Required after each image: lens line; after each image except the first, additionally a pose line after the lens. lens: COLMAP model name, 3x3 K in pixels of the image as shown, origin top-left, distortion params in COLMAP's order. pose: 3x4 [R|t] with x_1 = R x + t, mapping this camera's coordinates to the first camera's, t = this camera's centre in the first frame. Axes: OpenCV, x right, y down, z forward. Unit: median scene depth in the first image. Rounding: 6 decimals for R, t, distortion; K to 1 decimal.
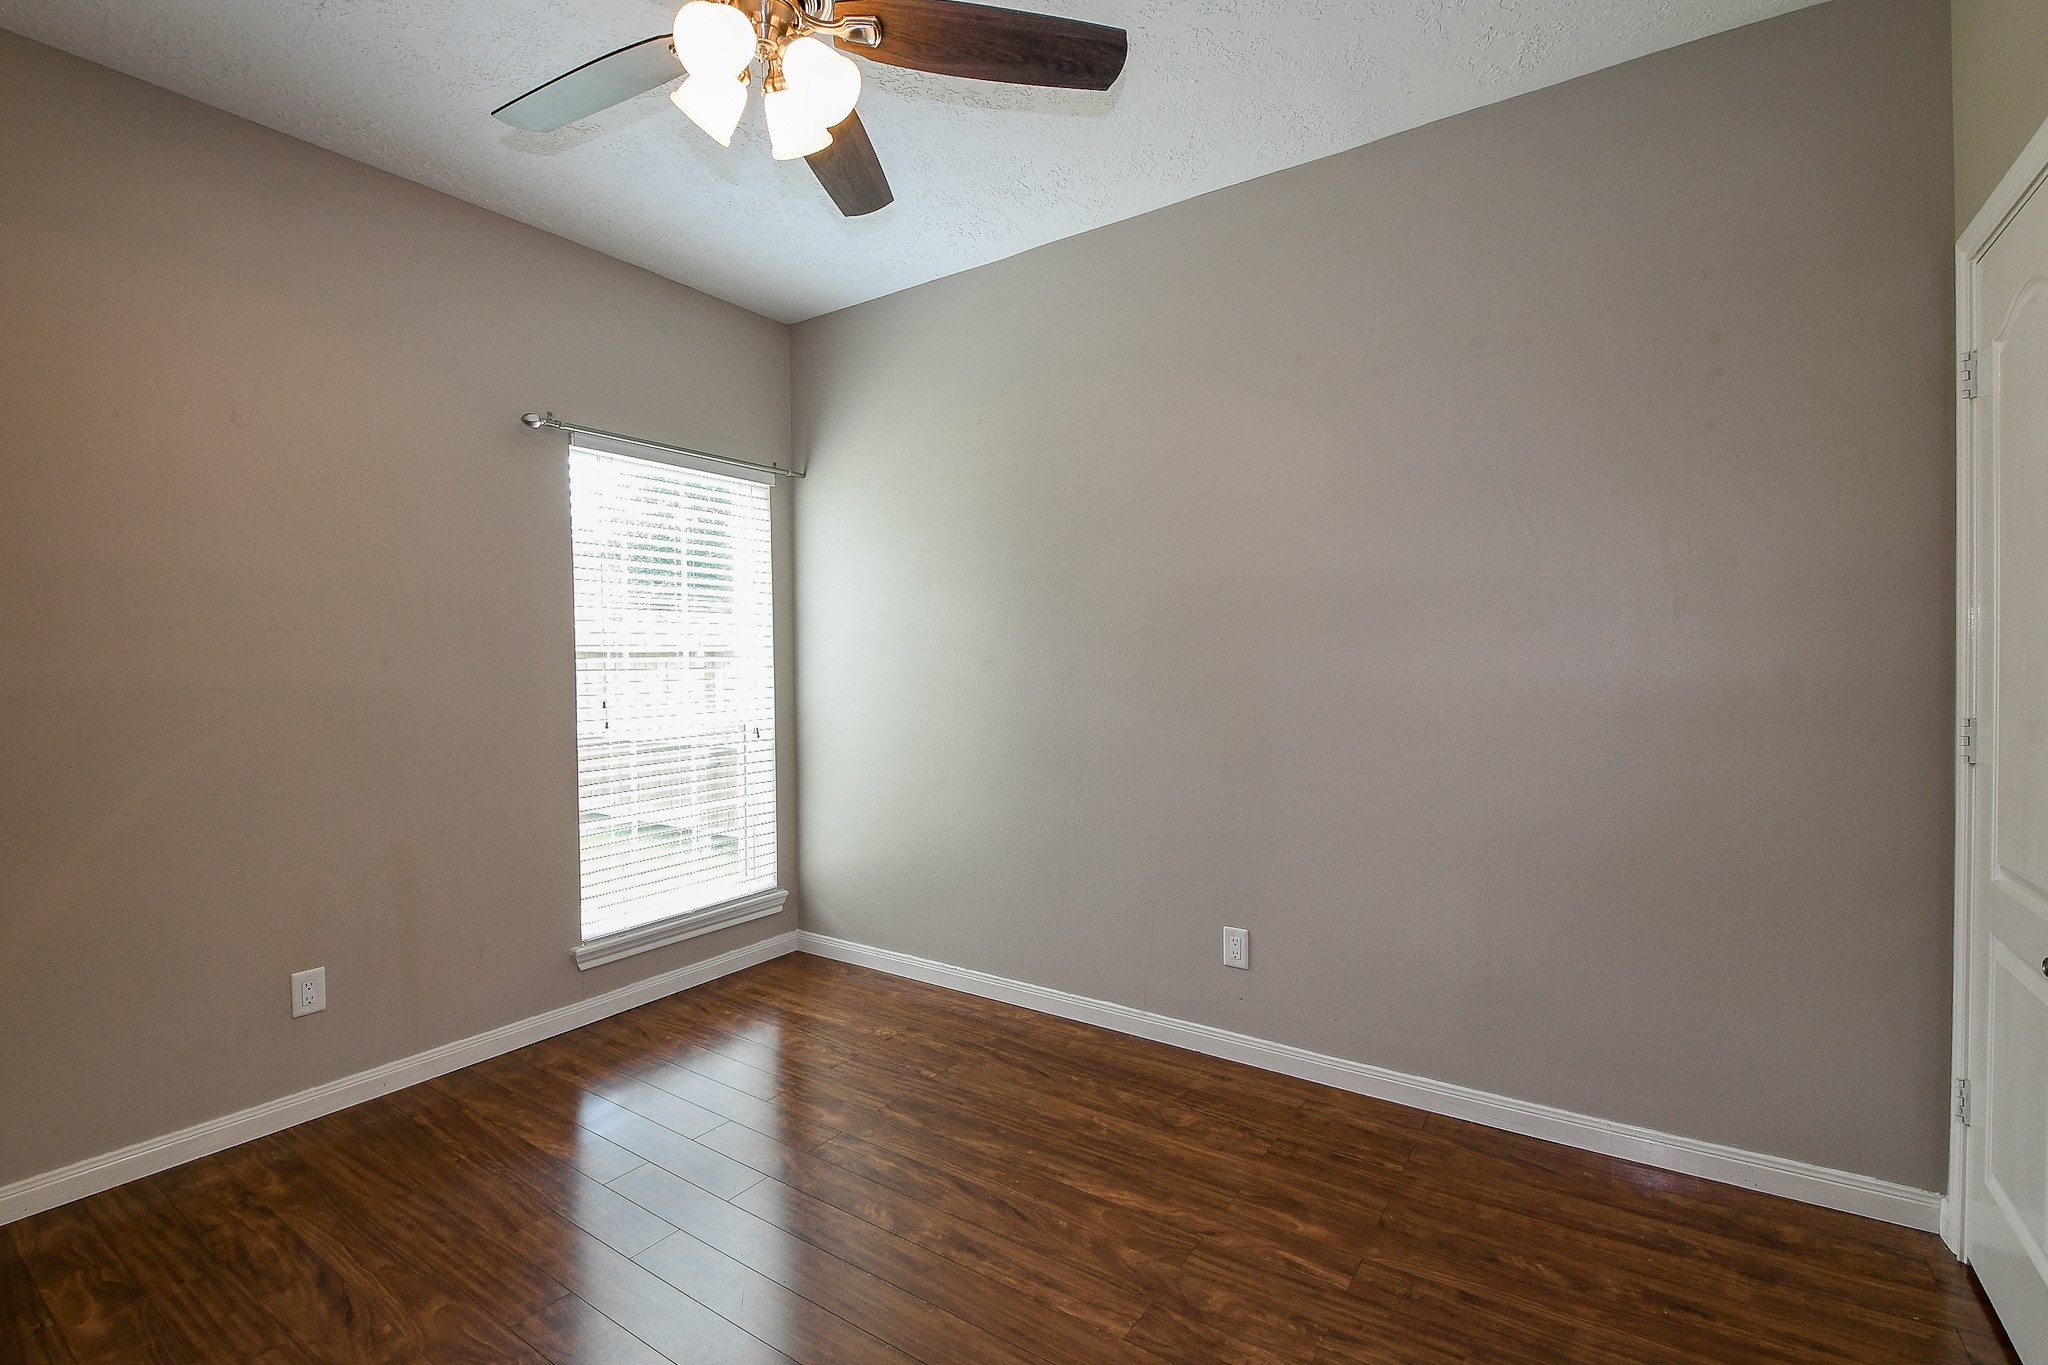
lens RADIAL K [[910.4, 0, 1018.1], [0, 910.4, 667.3], [0, 0, 1]] dist [-0.004146, -0.007381]
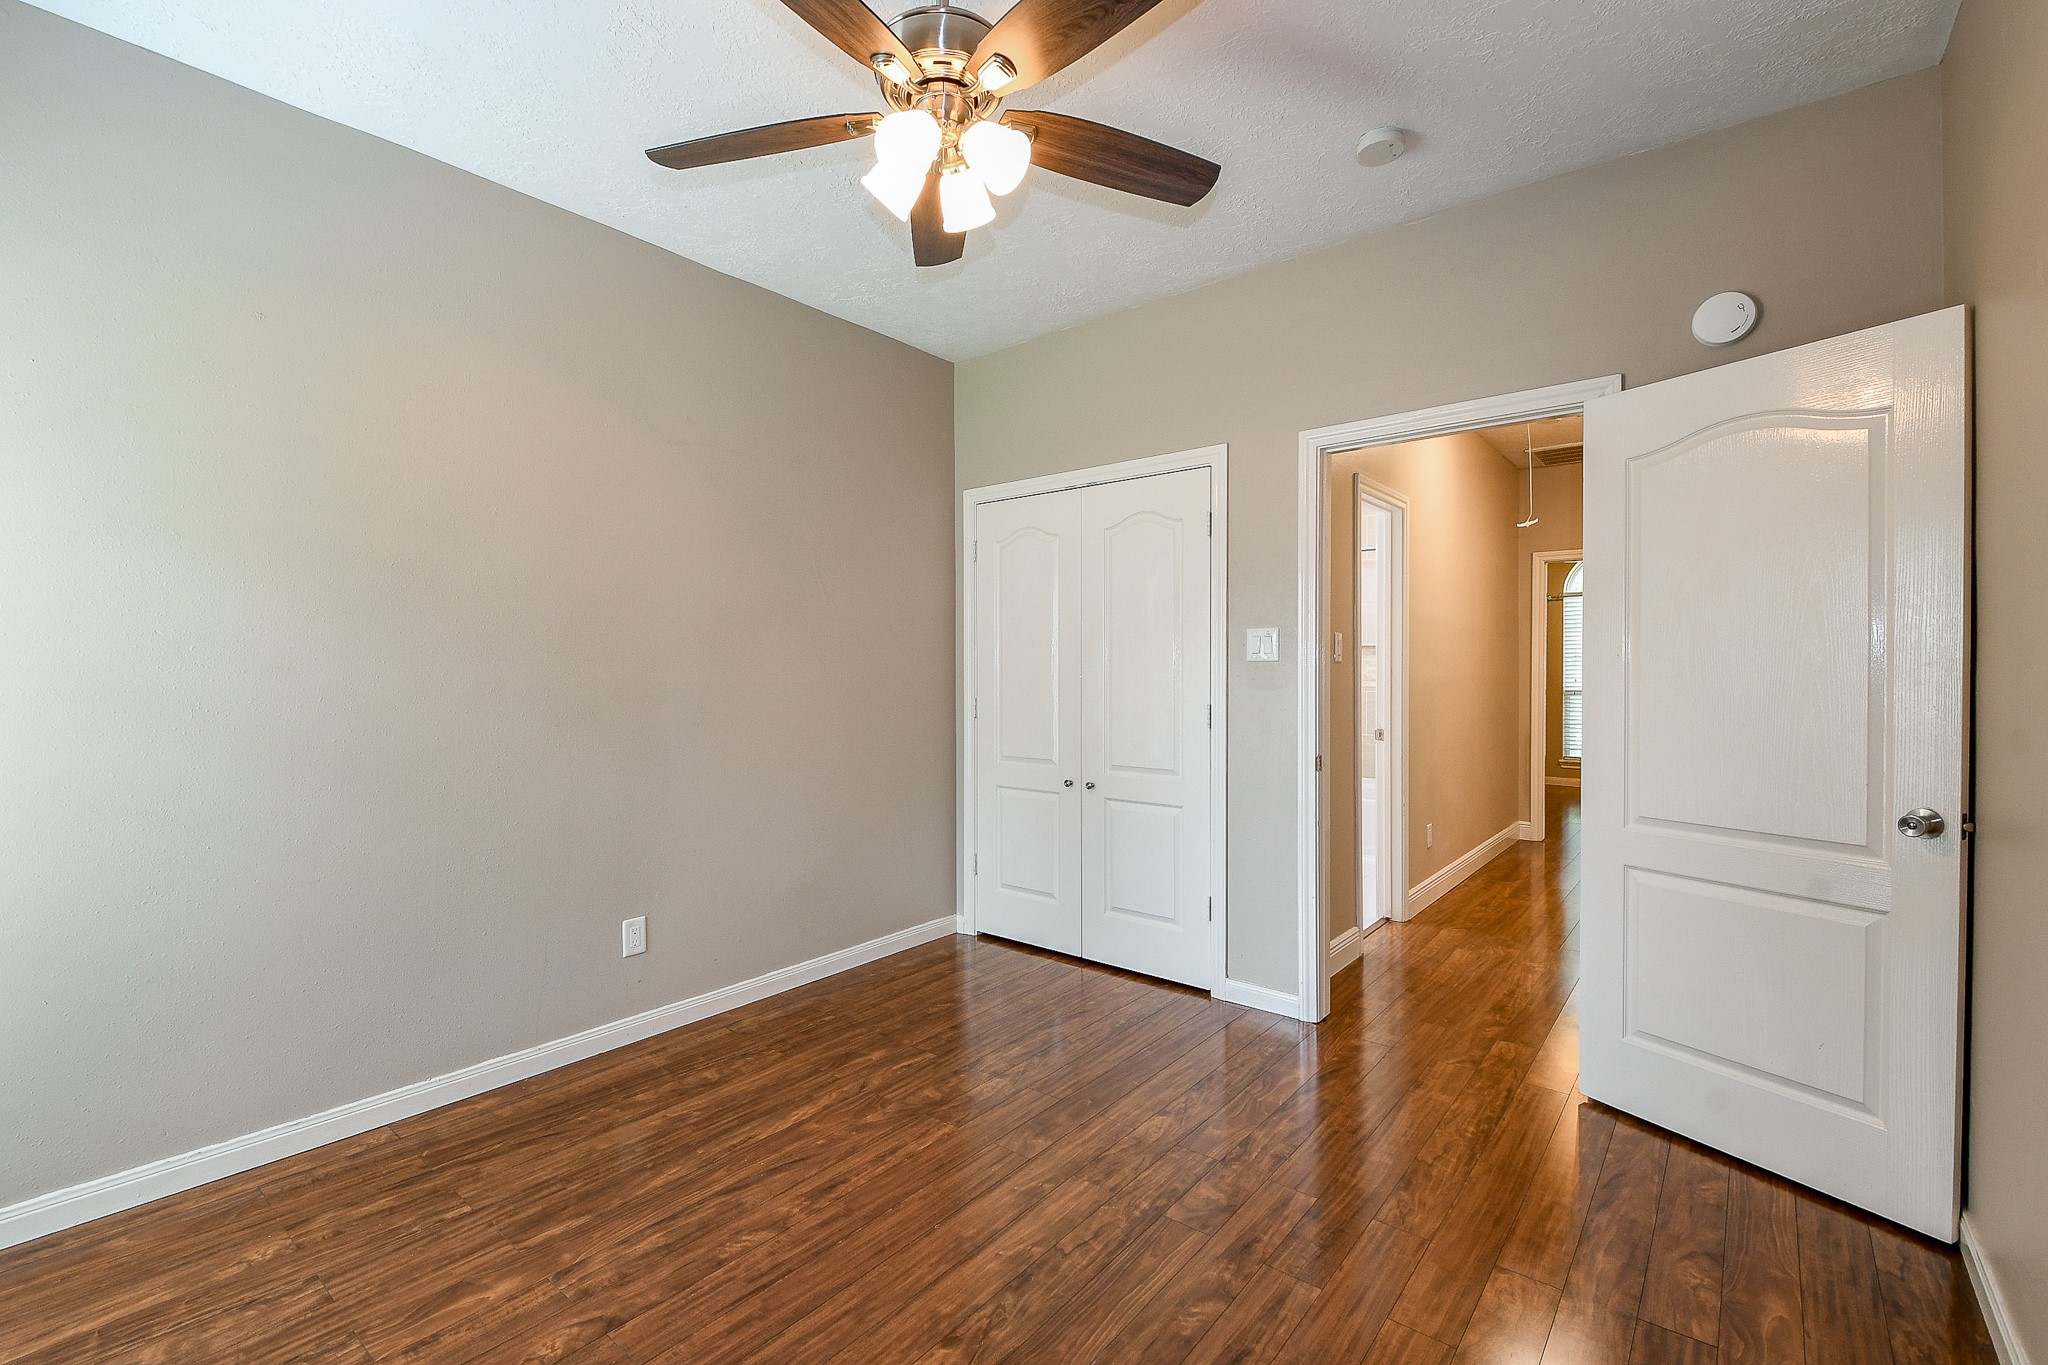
lens RADIAL K [[910.4, 0, 1007.2], [0, 910.4, 678.5], [0, 0, 1]] dist [-0.004146, -0.007381]
pose [[0.076383, -0.003259, 0.997073, -0.922759], [0.011503, 0.999931, 0.002387, 0.007317], [-0.997012, 0.011287, 0.076416, 0.548276]]
